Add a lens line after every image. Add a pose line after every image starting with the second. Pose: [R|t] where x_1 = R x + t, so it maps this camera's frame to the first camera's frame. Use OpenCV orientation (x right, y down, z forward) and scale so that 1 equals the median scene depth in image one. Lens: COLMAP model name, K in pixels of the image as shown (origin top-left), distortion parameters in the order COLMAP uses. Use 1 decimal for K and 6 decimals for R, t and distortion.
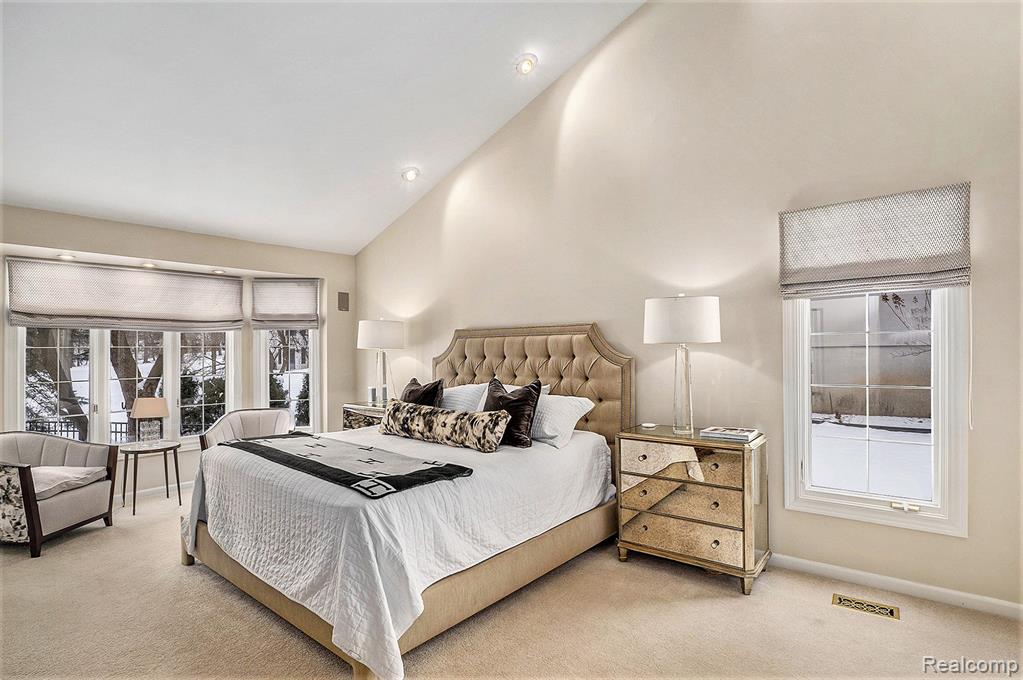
lens RADIAL K [[508.3, 0, 511.5], [0, 508.3, 340.0], [0, 0, 1]] dist [-0.056457, 0.000575]
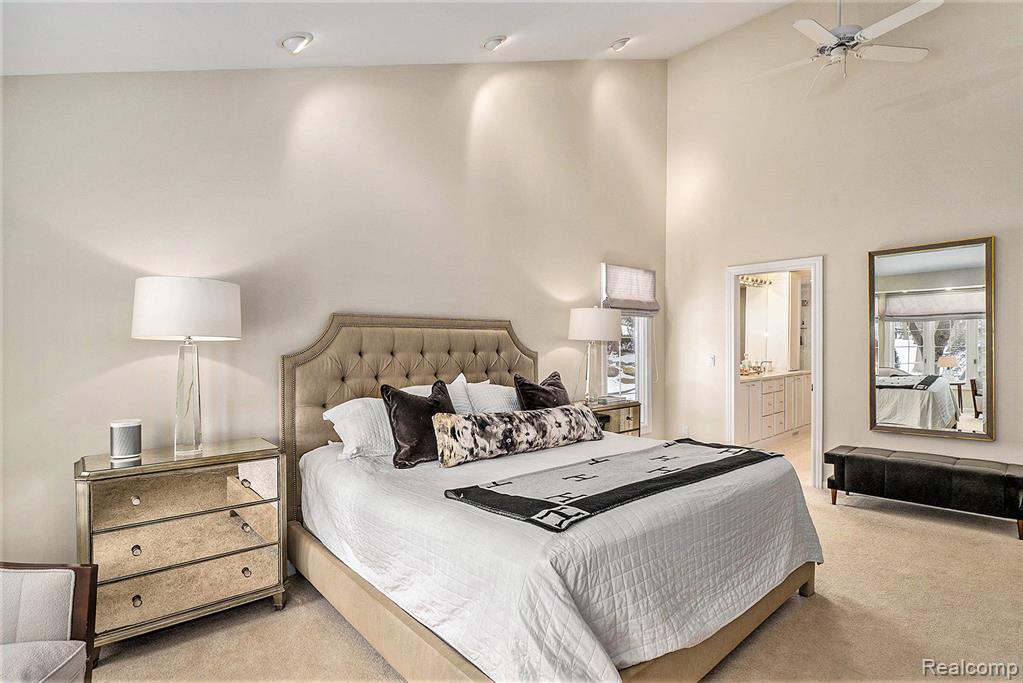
lens RADIAL K [[508.3, 0, 511.5], [0, 508.3, 341.5], [0, 0, 1]] dist [-0.056457, 0.000575]
pose [[0.149732, 0.022939, 0.988460, -0.975451], [-0.015849, 0.999658, -0.020798, 0.036794], [-0.988600, -0.012552, 0.150044, 0.888780]]
